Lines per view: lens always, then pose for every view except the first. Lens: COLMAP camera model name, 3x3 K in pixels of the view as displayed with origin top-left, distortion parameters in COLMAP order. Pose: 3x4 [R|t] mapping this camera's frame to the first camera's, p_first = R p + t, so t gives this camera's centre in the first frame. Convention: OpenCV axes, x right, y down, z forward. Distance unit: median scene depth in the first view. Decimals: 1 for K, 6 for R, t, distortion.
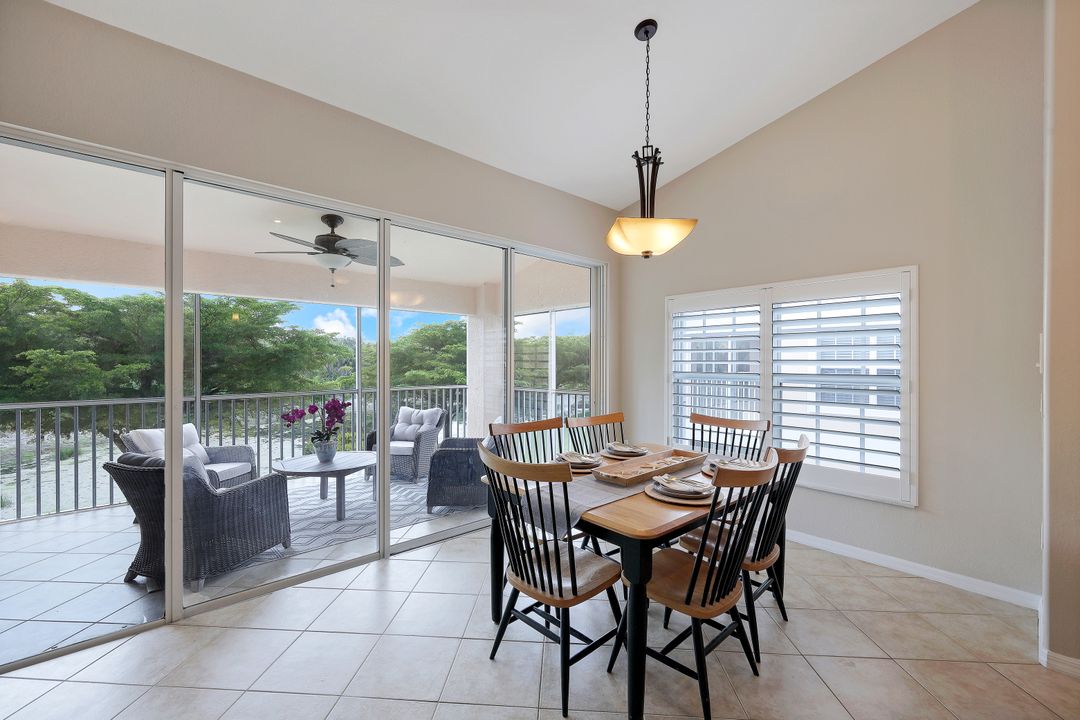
lens RADIAL K [[439.1, 0, 537.5], [0, 439.1, 360.2], [0, 0, 1]] dist [0.000061, 0.000207]
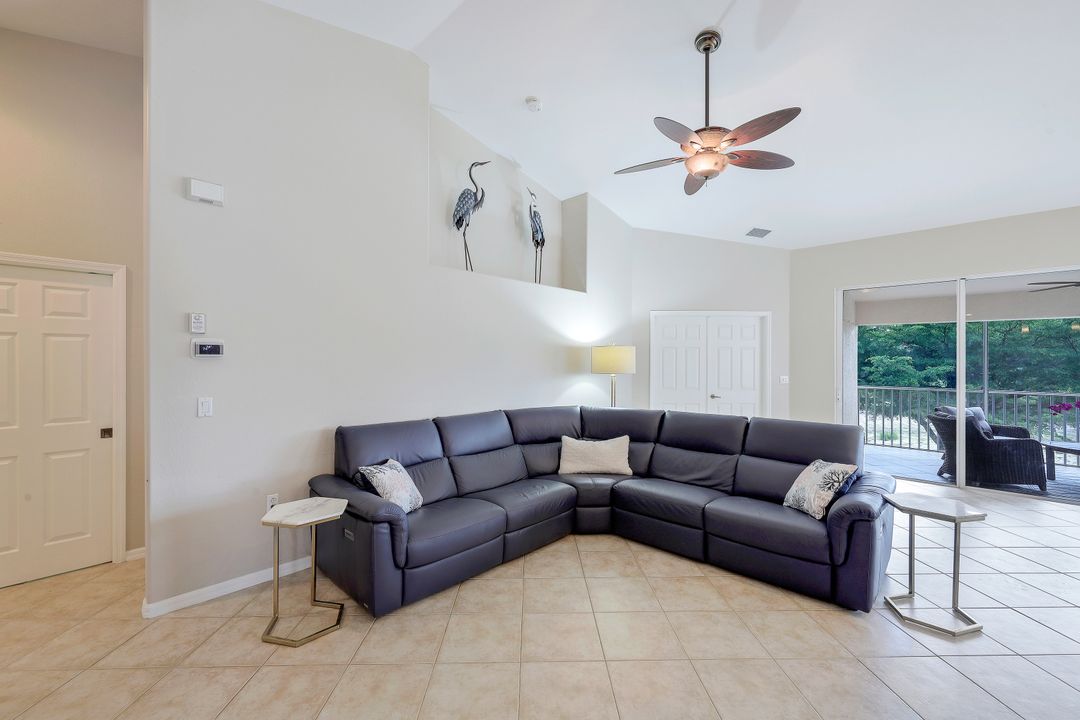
lens RADIAL K [[433.8, 0, 542.5], [0, 433.8, 363.7], [0, 0, 1]] dist [-0.001749, -0.000182]
pose [[0.084971, 0.005352, -0.996369, 0.870358], [0.000079, 0.999986, 0.005378, -0.021418], [0.996383, -0.000536, 0.084970, -0.958918]]
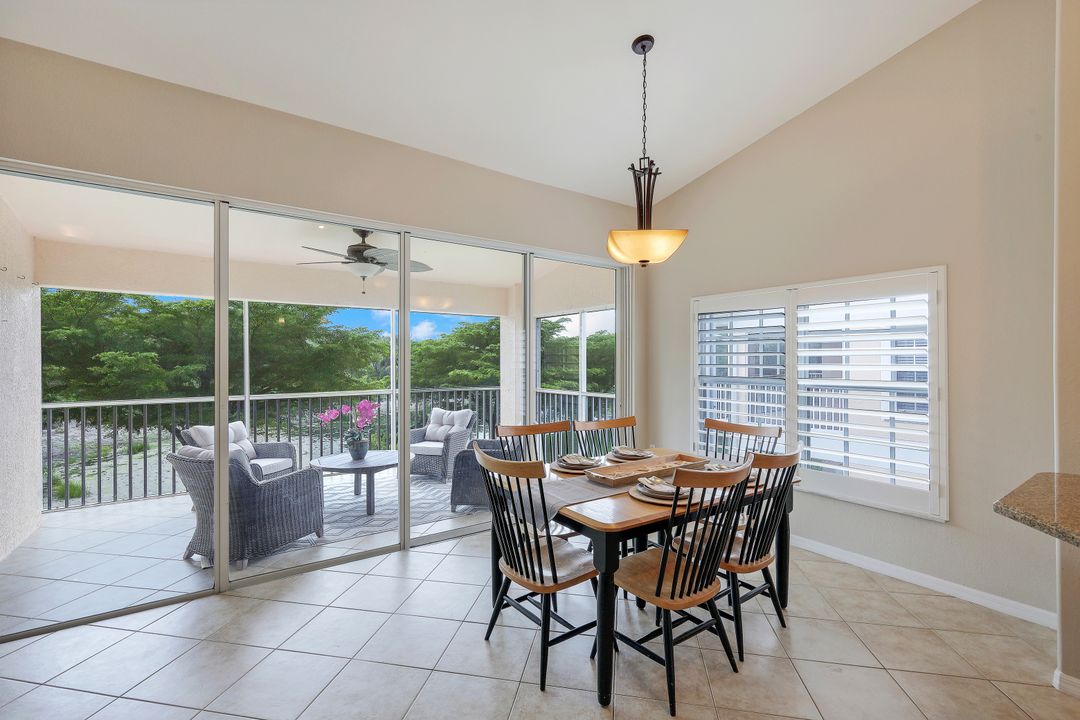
lens RADIAL K [[473.2, 0, 540.0], [0, 473.2, 360.0], [0, 0, 1]] dist [0.001148, 0.000460]
pose [[0.993504, 0.000213, -0.113799, 0.116901], [0.000124, 0.999996, 0.002958, -0.015554], [0.113799, -0.002953, 0.993499, -0.112581]]
